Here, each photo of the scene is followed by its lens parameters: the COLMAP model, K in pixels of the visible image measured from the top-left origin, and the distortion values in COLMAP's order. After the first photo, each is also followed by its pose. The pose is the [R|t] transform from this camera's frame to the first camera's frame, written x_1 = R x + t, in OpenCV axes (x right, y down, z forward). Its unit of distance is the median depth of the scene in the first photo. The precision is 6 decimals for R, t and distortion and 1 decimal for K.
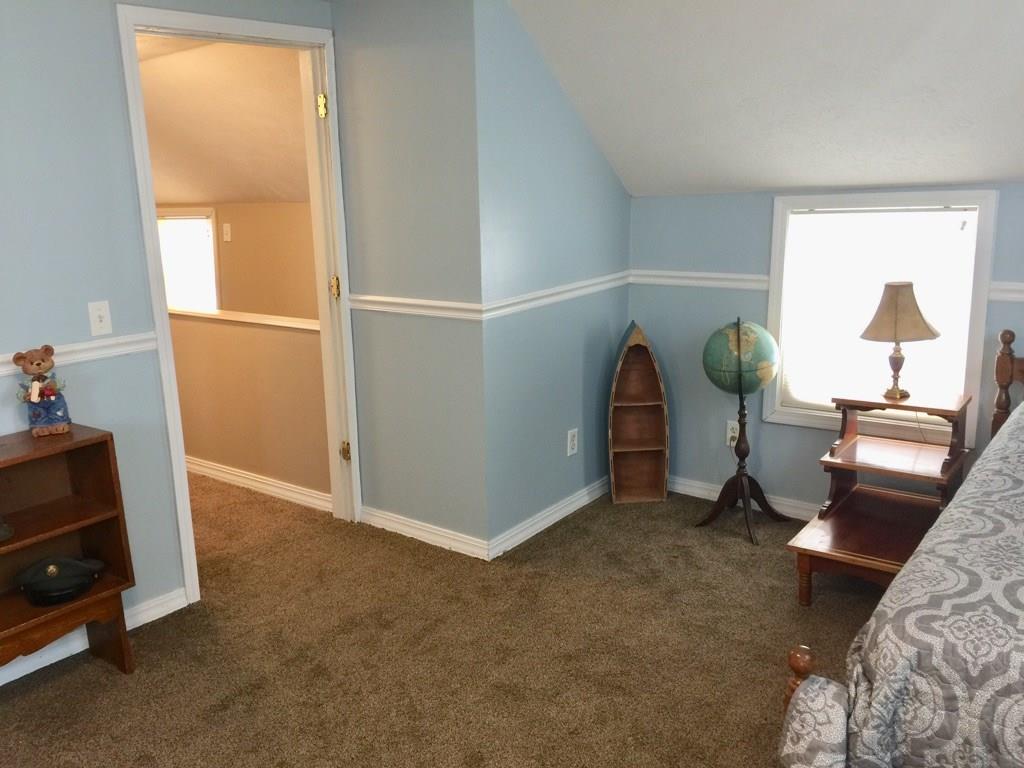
lens RADIAL K [[873.2, 0, 507.8], [0, 873.2, 382.4], [0, 0, 1]] dist [0.105804, -0.131094]
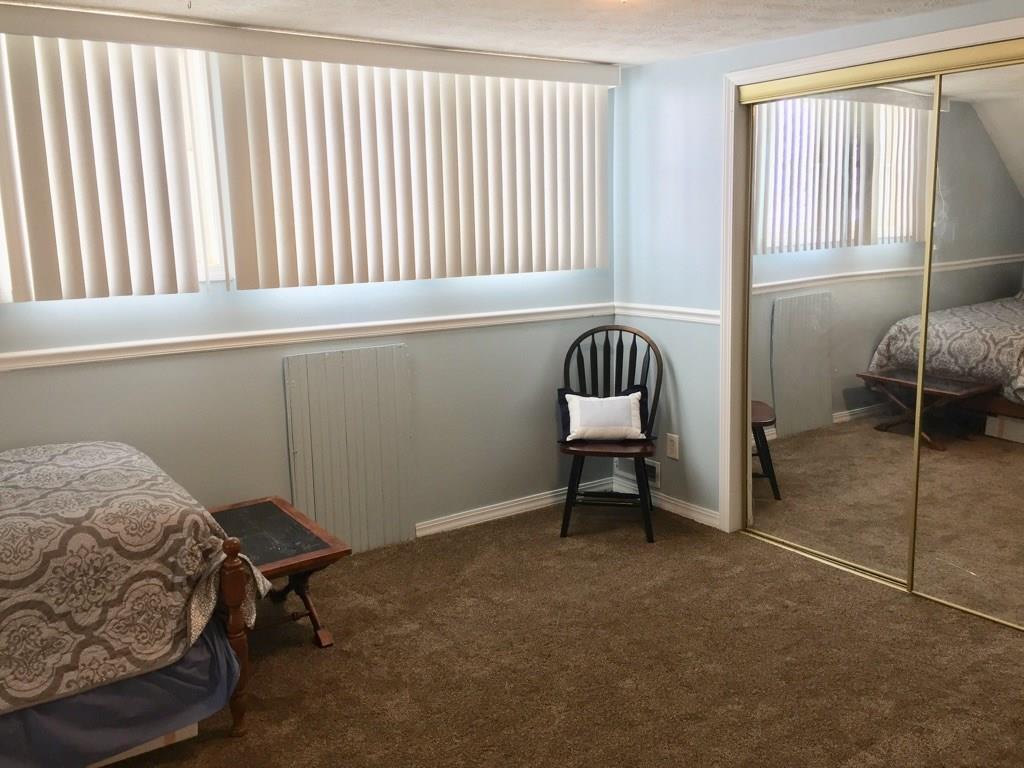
lens RADIAL K [[873.2, 0, 507.8], [0, 873.2, 382.4], [0, 0, 1]] dist [0.105804, -0.131094]
pose [[-0.951657, -0.006877, 0.307086, -0.291480], [0.114724, 0.919441, 0.376120, -0.231773], [-0.284934, 0.393167, -0.874204, 1.061923]]
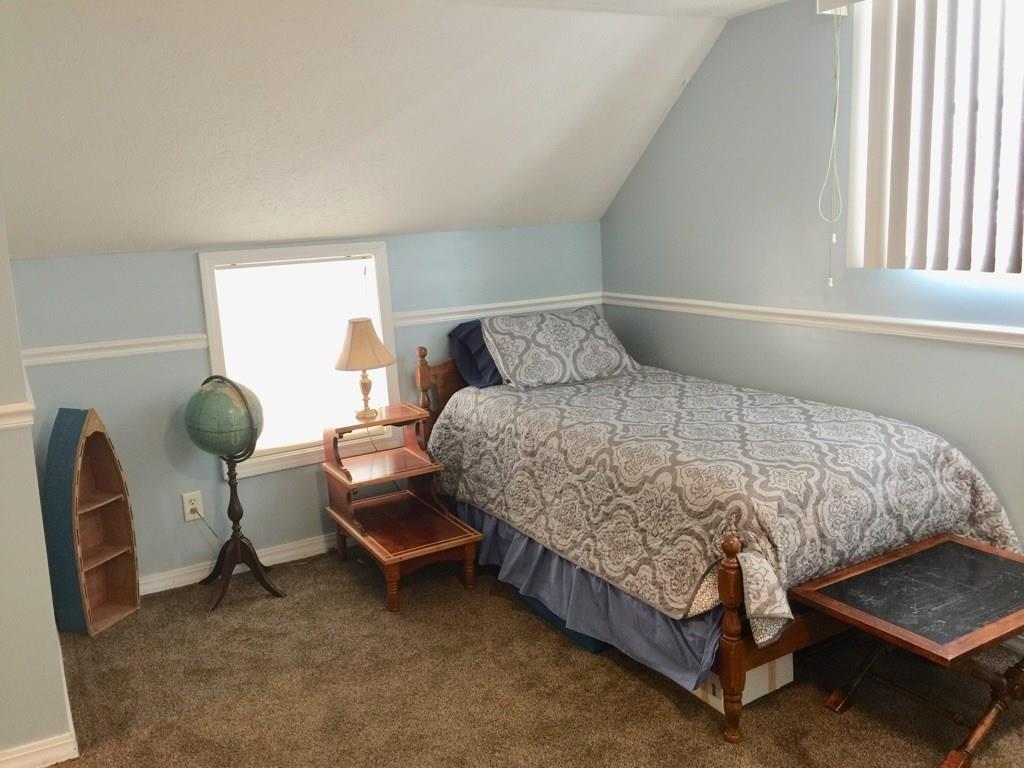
lens RADIAL K [[873.2, 0, 507.8], [0, 873.2, 382.4], [0, 0, 1]] dist [0.105804, -0.131094]
pose [[0.391188, -0.159584, 0.906369, -0.531273], [0.241254, 0.968192, 0.066344, -0.059483], [-0.888126, 0.192712, 0.417245, 0.349668]]
